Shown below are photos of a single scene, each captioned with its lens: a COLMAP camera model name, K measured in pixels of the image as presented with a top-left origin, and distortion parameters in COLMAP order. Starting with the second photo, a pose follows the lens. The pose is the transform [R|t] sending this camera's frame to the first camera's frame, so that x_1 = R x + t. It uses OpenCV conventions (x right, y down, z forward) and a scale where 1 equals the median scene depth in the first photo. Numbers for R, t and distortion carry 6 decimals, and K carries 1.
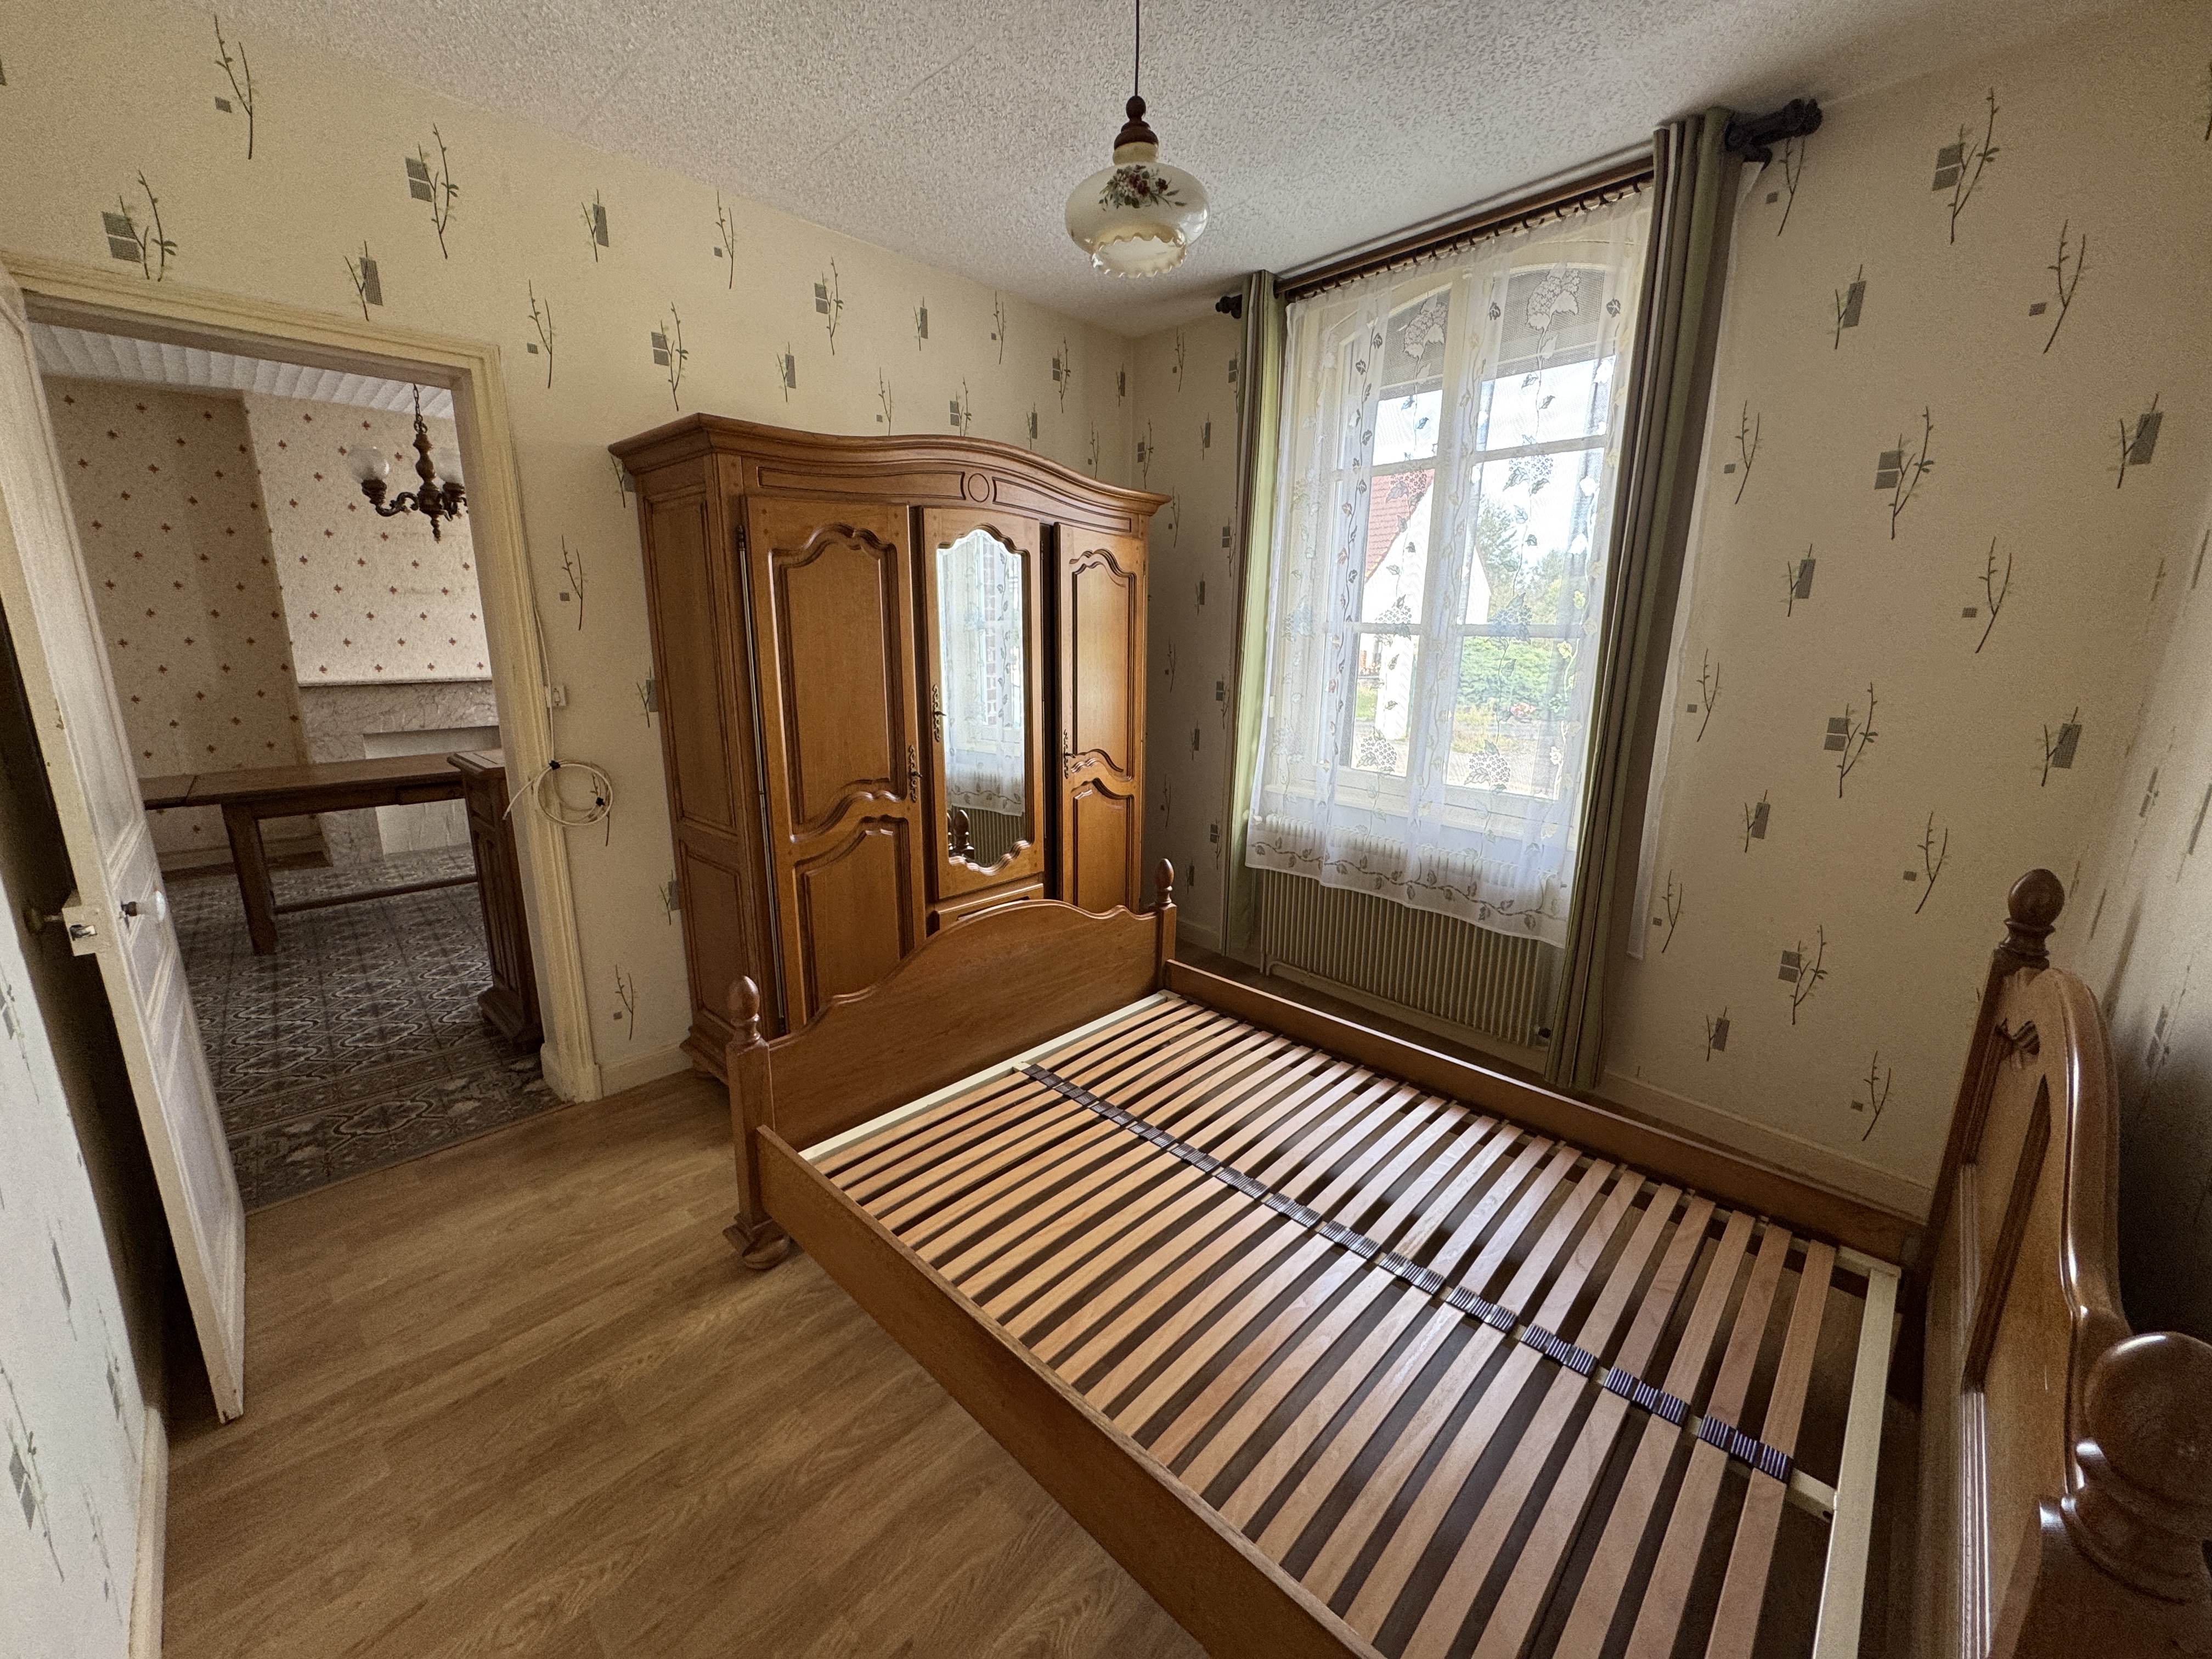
lens RADIAL K [[888.2, 0, 1106.0], [0, 888.2, 829.5], [0, 0, 1]] dist [-0.002820, -0.000069]
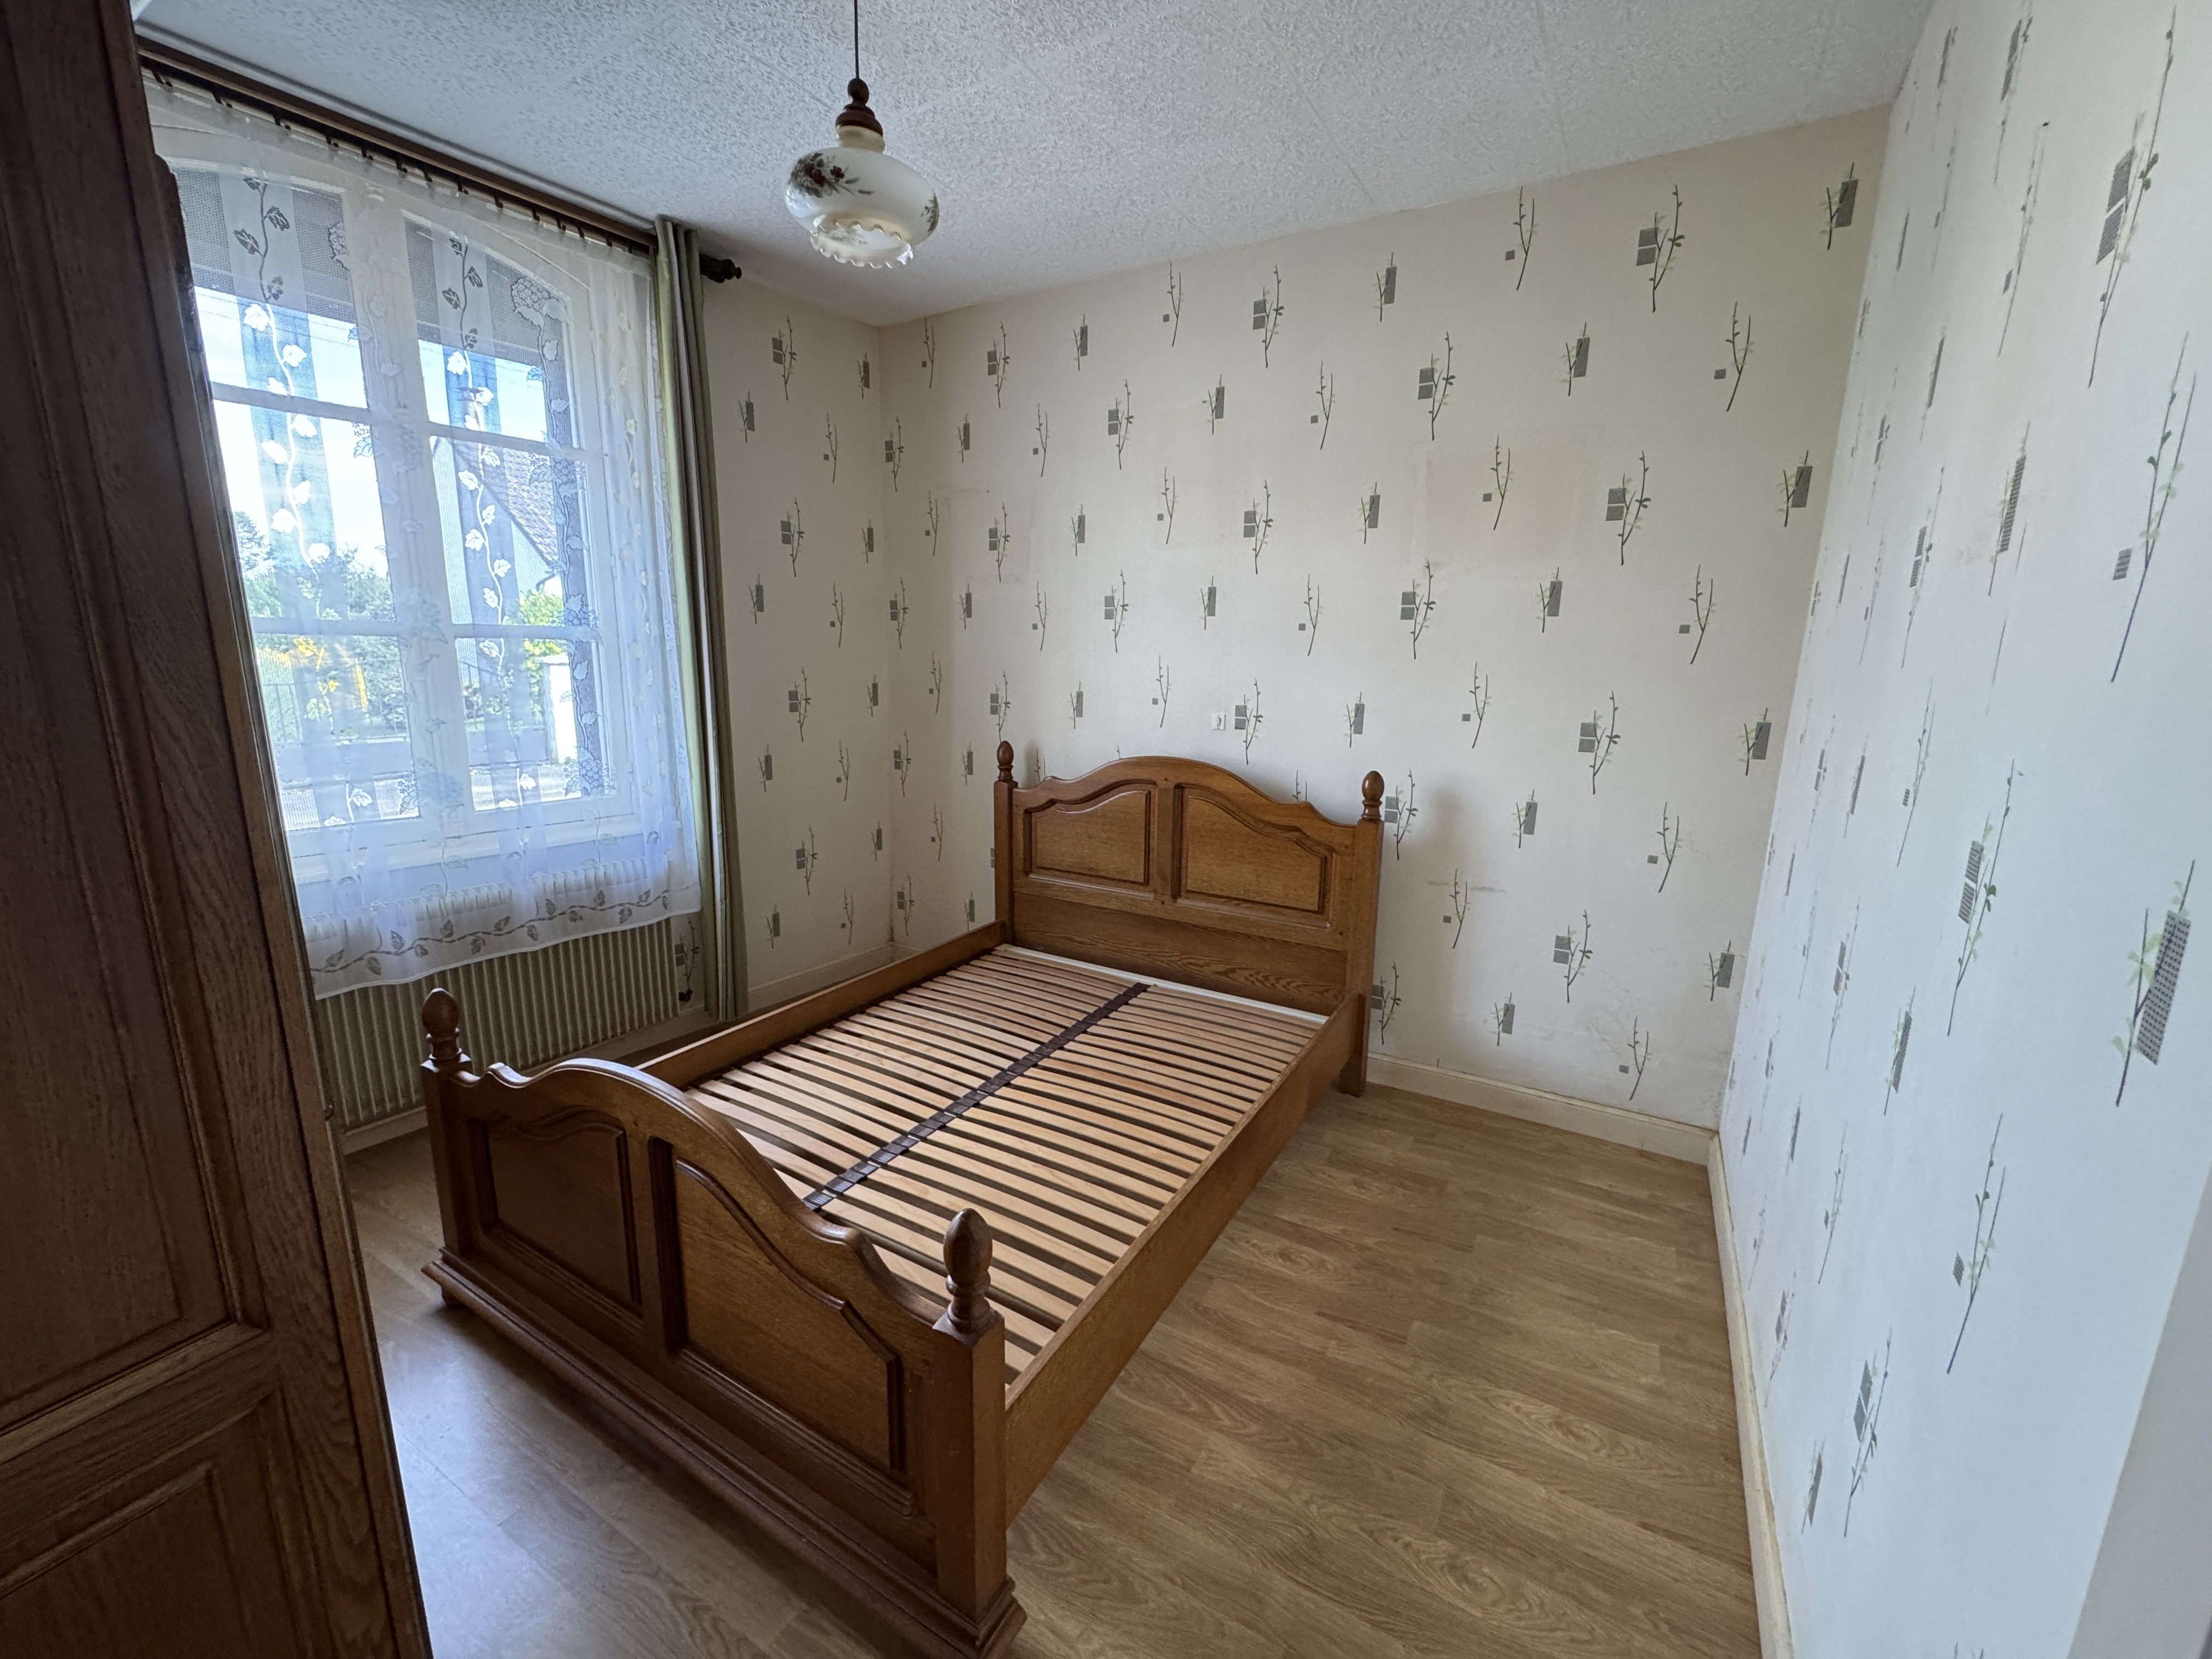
lens RADIAL K [[881.2, 0, 1106.0], [0, 881.2, 829.5], [0, 0, 1]] dist [-0.001504, 0.000211]
pose [[-0.216658, -0.211683, 0.953021, -0.808849], [0.208796, 0.943572, 0.257051, -0.180635], [-0.953658, 0.254679, -0.160234, 0.804659]]
